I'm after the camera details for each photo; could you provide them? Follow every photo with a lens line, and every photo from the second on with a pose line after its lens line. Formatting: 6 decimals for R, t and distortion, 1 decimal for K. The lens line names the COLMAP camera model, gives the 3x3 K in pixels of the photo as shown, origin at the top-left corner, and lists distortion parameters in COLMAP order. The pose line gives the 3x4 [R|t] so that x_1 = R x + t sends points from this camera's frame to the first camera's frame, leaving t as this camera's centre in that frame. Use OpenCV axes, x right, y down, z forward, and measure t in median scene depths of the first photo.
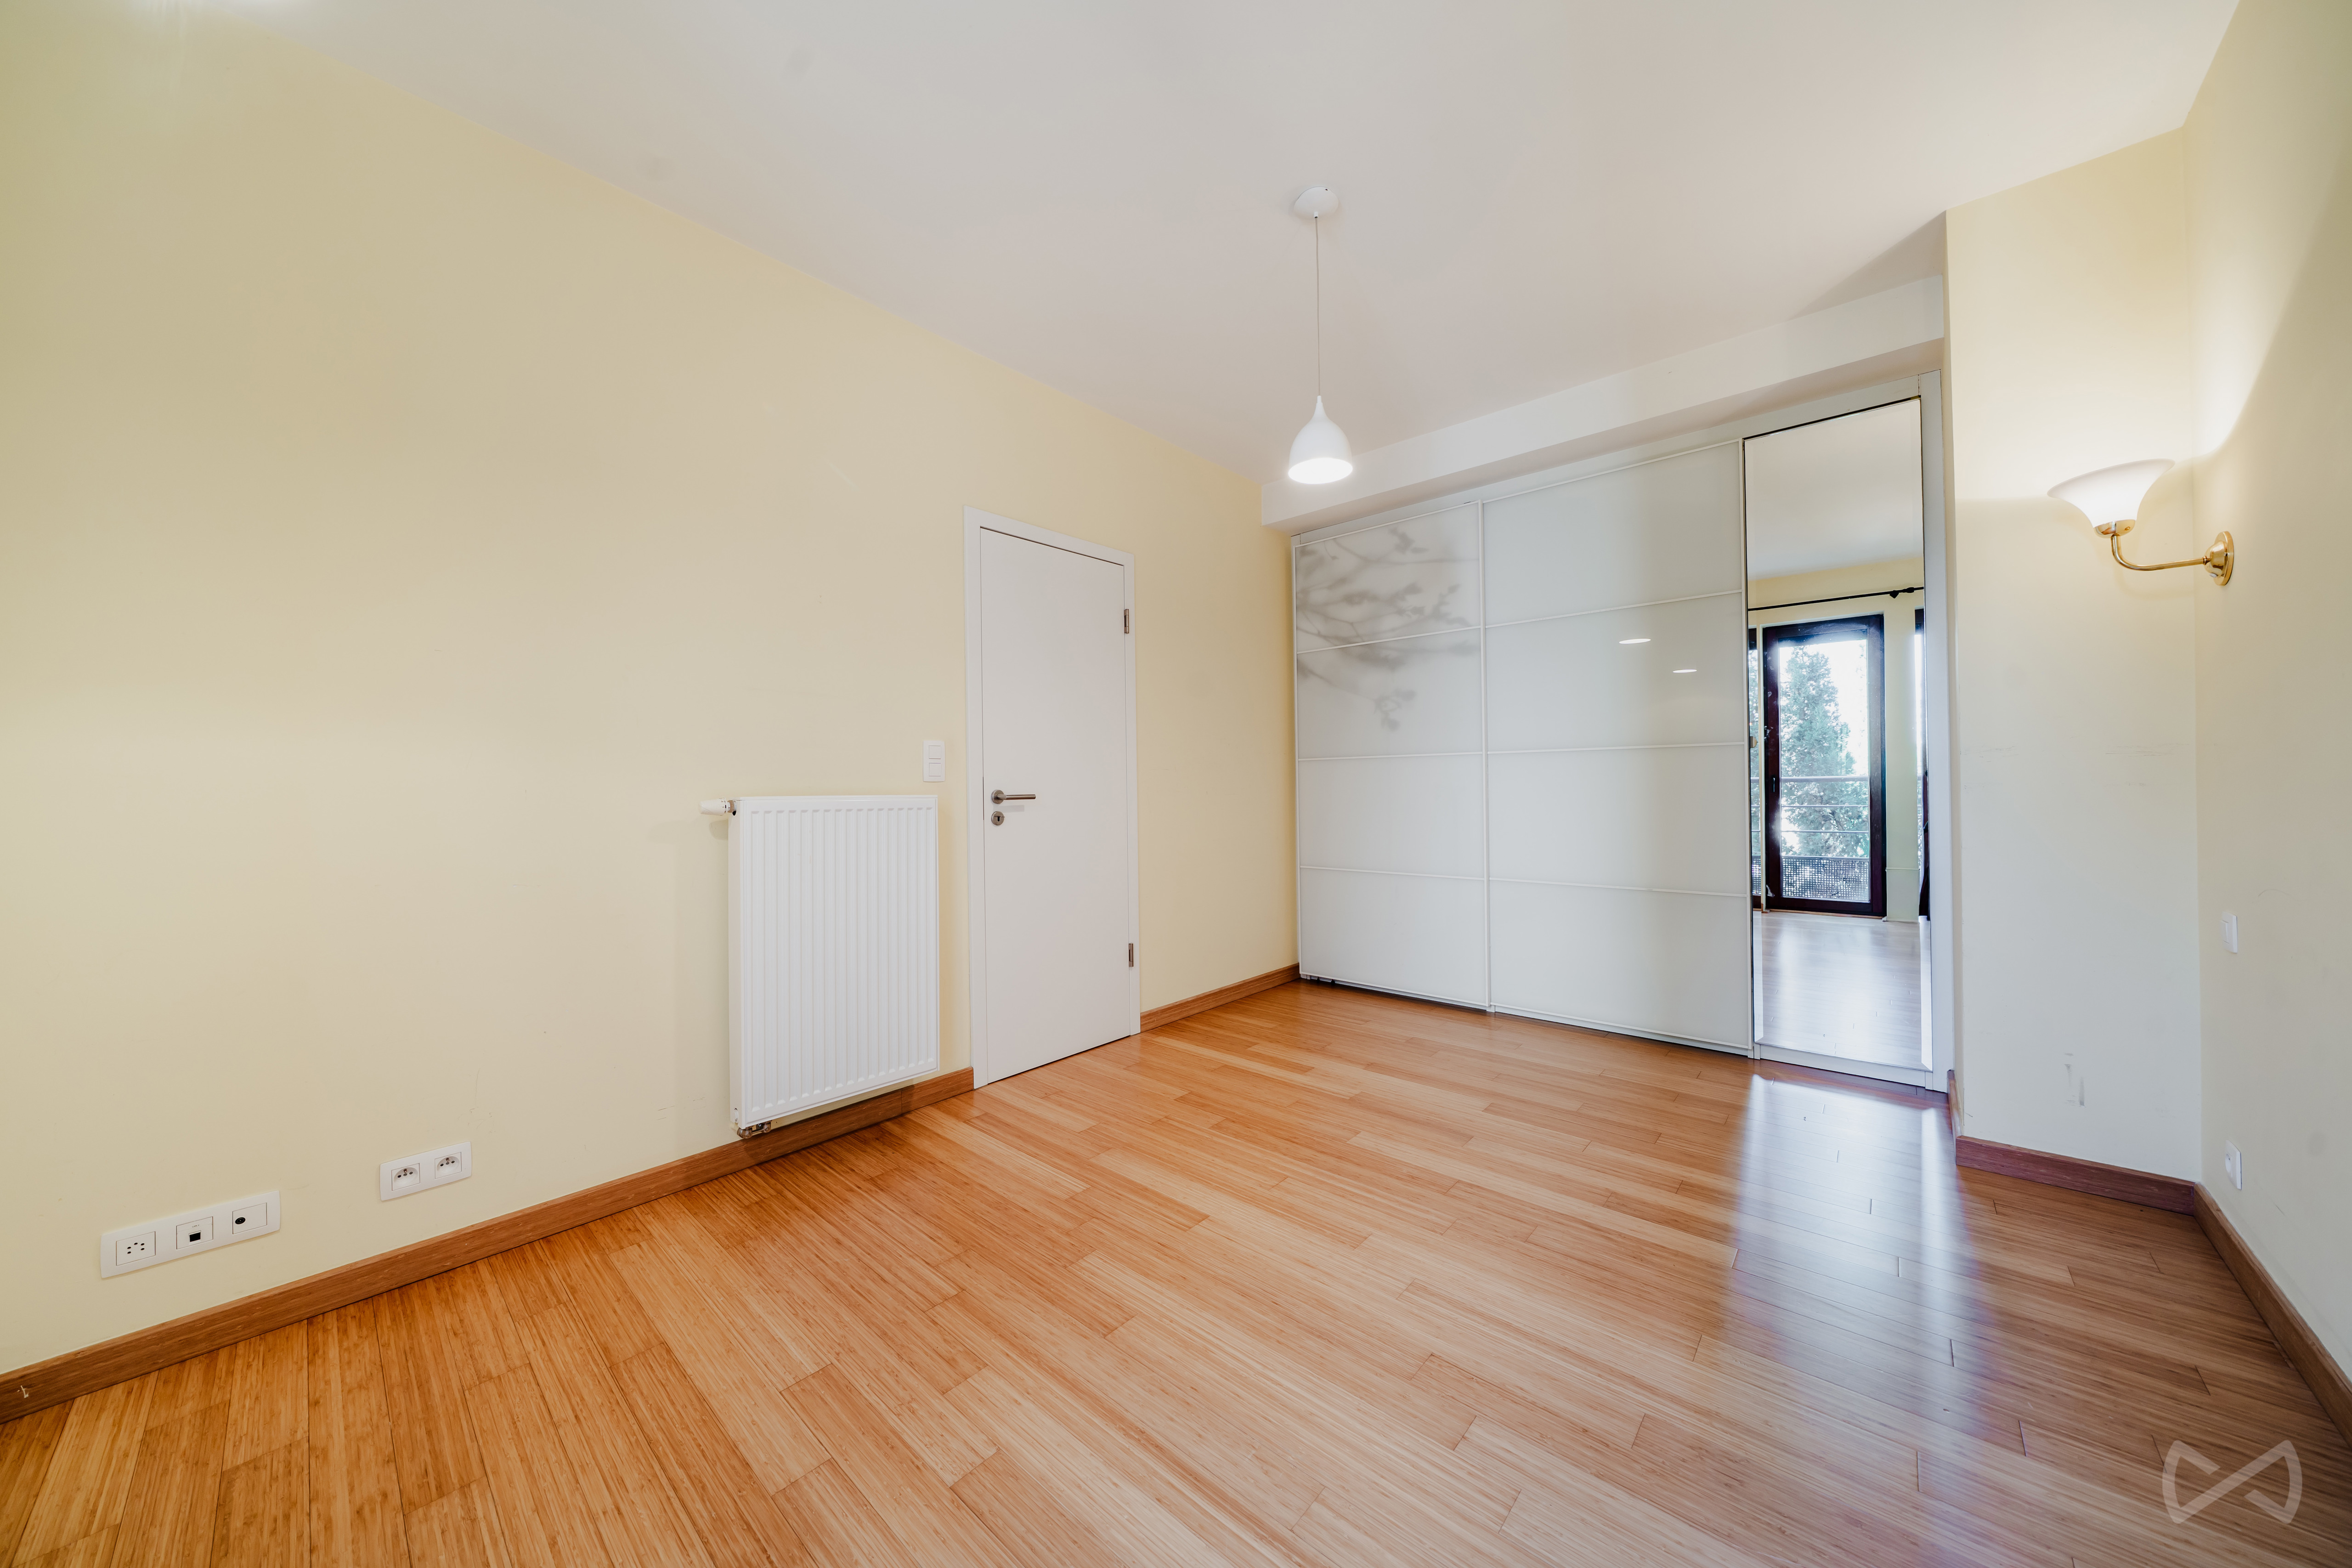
lens RADIAL K [[802.3, 0, 1173.0], [0, 802.3, 784.2], [0, 0, 1]] dist [0.000198, -0.000101]
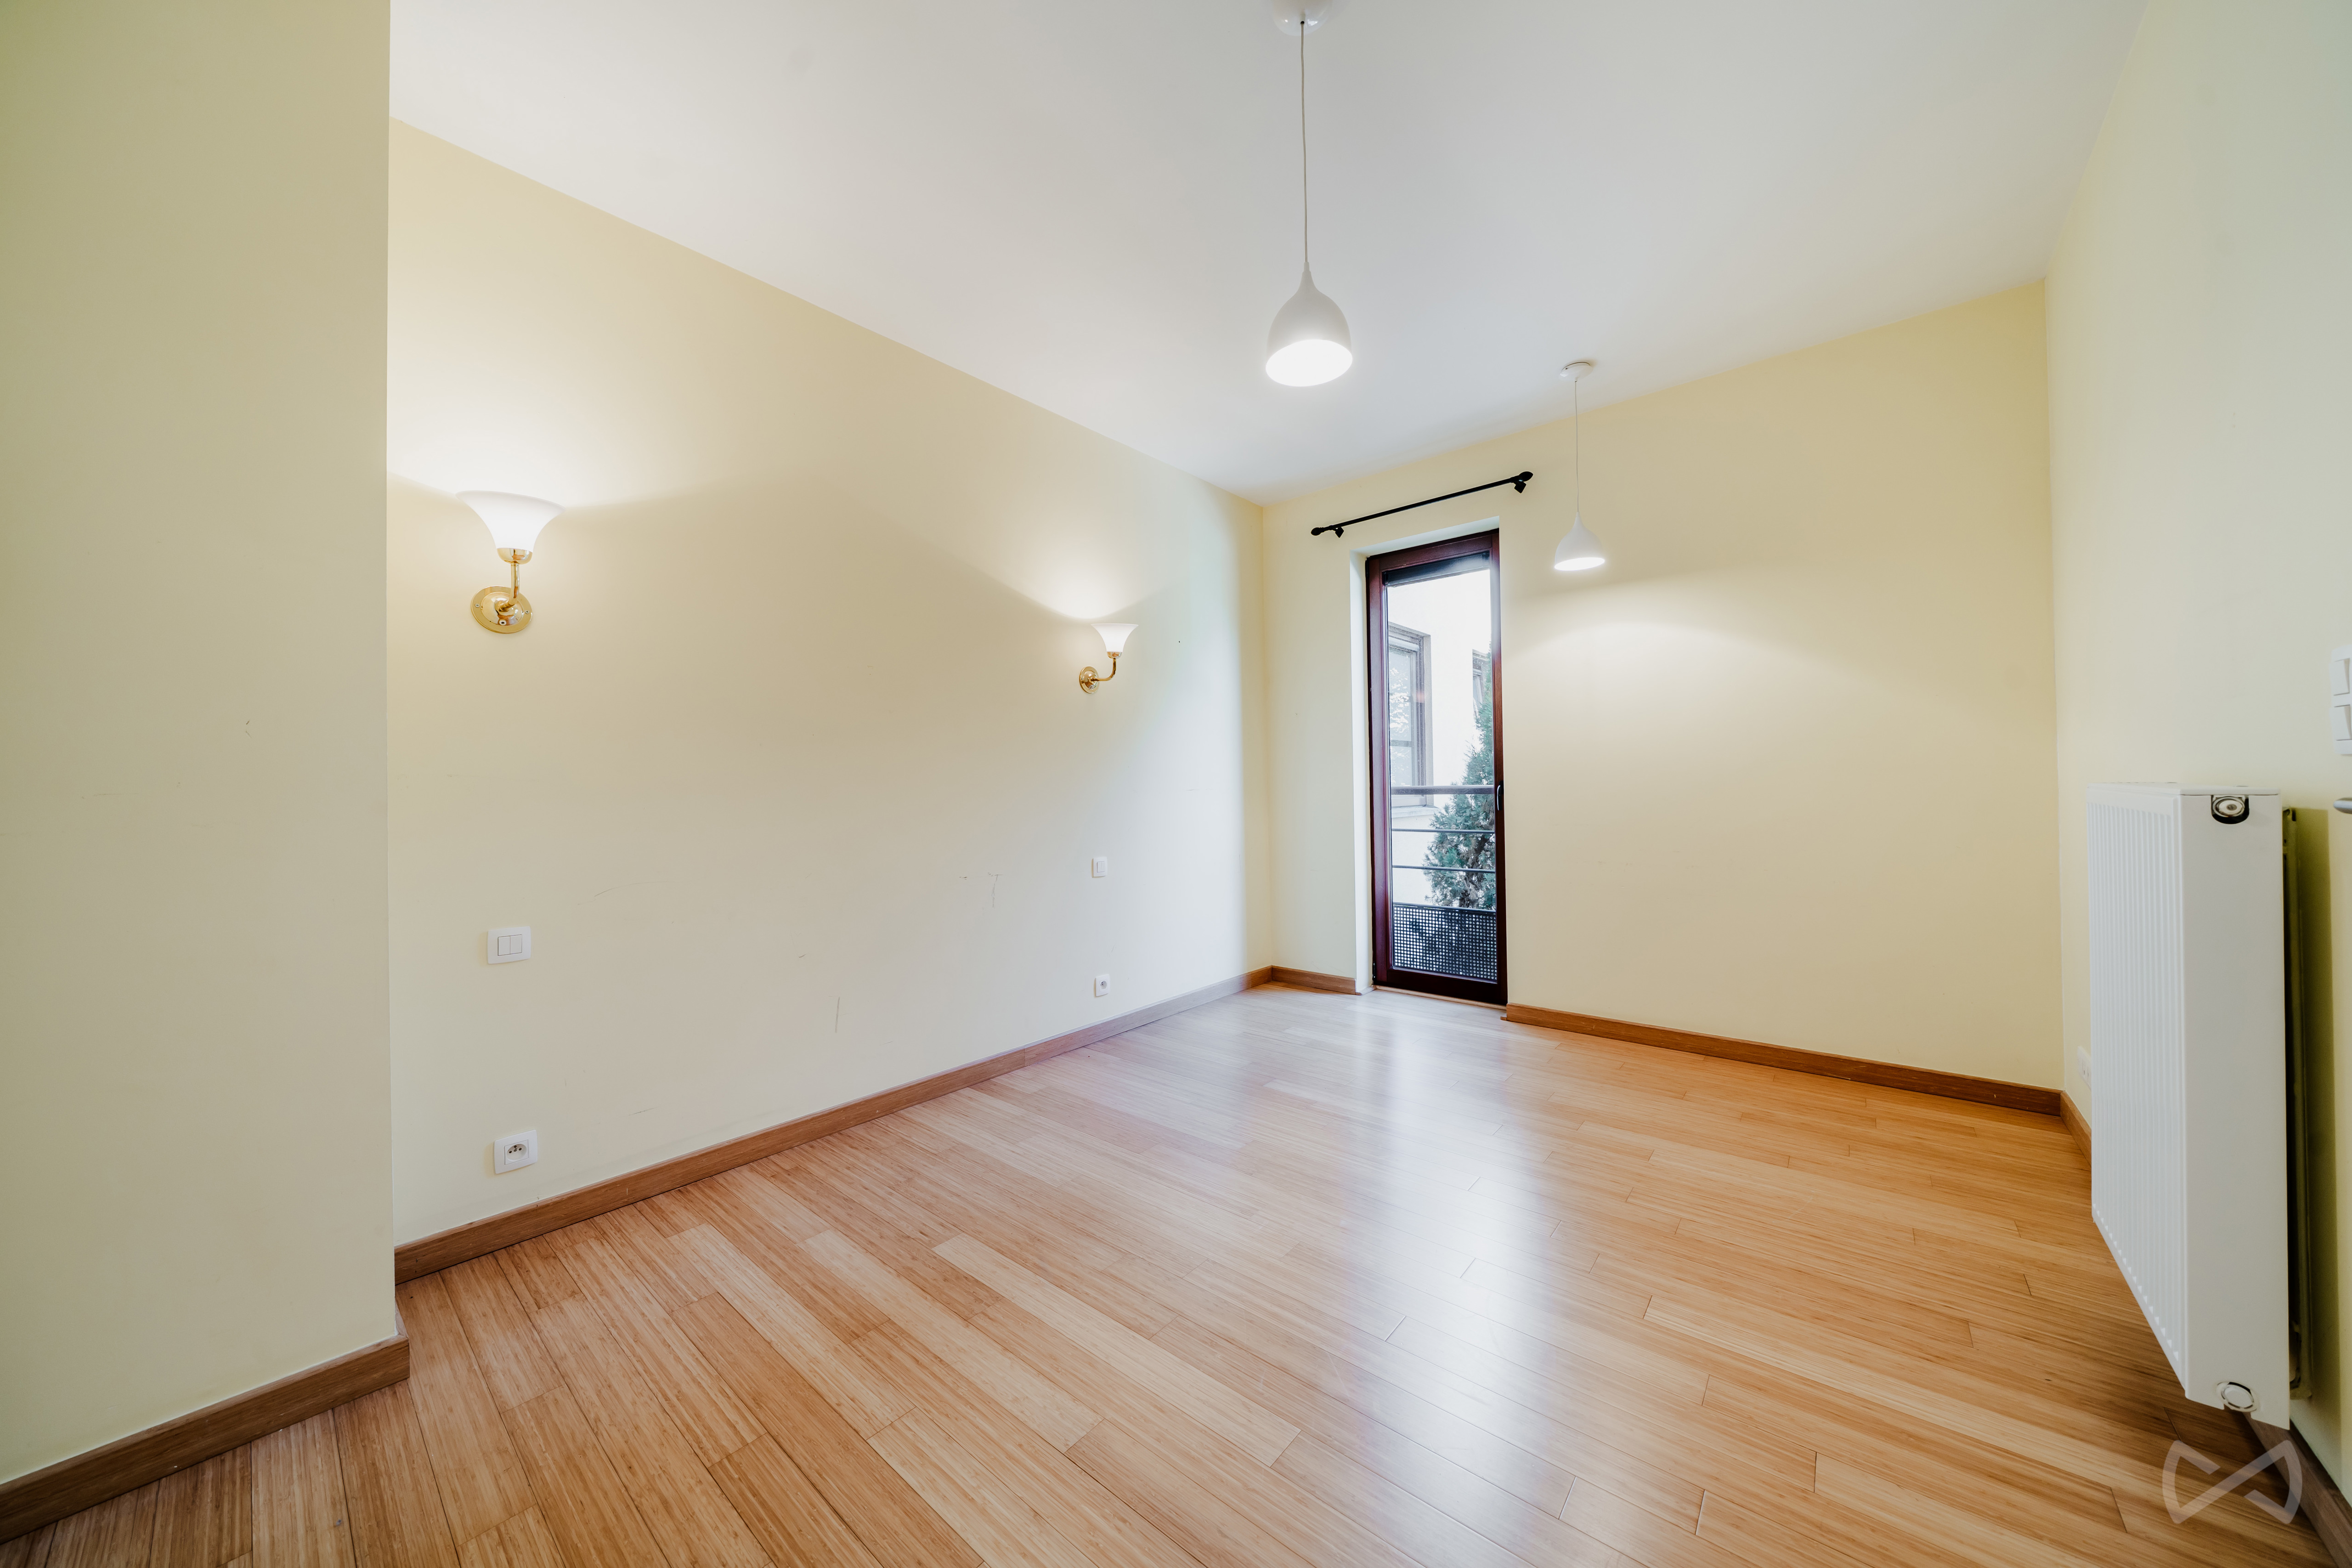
lens RADIAL K [[802.3, 0, 1173.0], [0, 802.3, 784.2], [0, 0, 1]] dist [0.000198, -0.000101]
pose [[-0.999119, 0.027852, -0.031379, 0.364838], [0.028016, 0.999596, -0.004807, -0.004958], [0.031232, -0.005681, -0.999496, 1.832223]]
